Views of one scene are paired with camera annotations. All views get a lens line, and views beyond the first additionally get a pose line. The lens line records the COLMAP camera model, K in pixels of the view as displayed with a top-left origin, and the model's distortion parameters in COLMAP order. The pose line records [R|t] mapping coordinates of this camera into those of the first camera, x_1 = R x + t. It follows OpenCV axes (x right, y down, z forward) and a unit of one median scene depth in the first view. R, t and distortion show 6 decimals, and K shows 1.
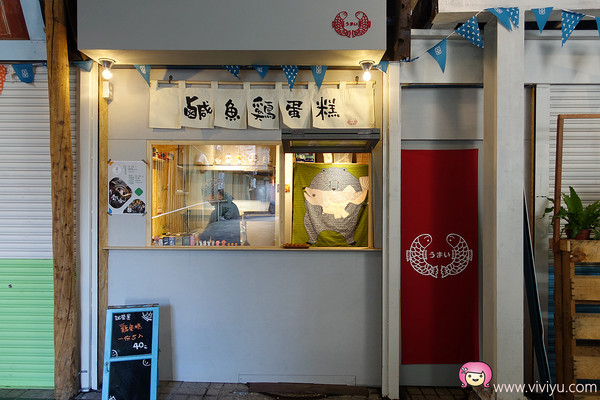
lens RADIAL K [[405.8, 0, 300.0], [0, 405.8, 200.0], [0, 0, 1]] dist [-0.002519, -0.000635]
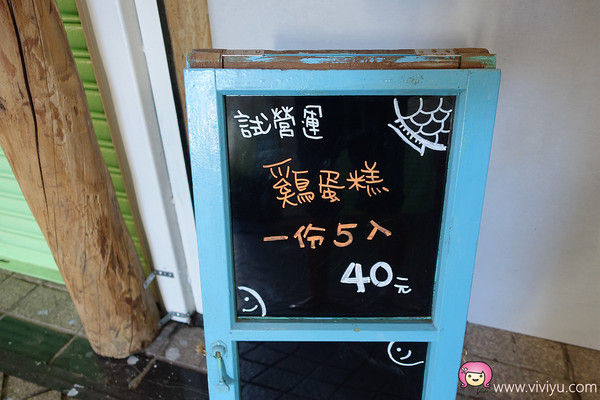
lens RADIAL K [[405.8, 0, 300.0], [0, 405.8, 200.0], [0, 0, 1]] dist [-0.002519, -0.000635]
pose [[0.955798, 0.135719, -0.260825, -0.381285], [0.020071, 0.854905, 0.518396, 0.229886], [0.293337, -0.500717, 0.814393, 0.850028]]
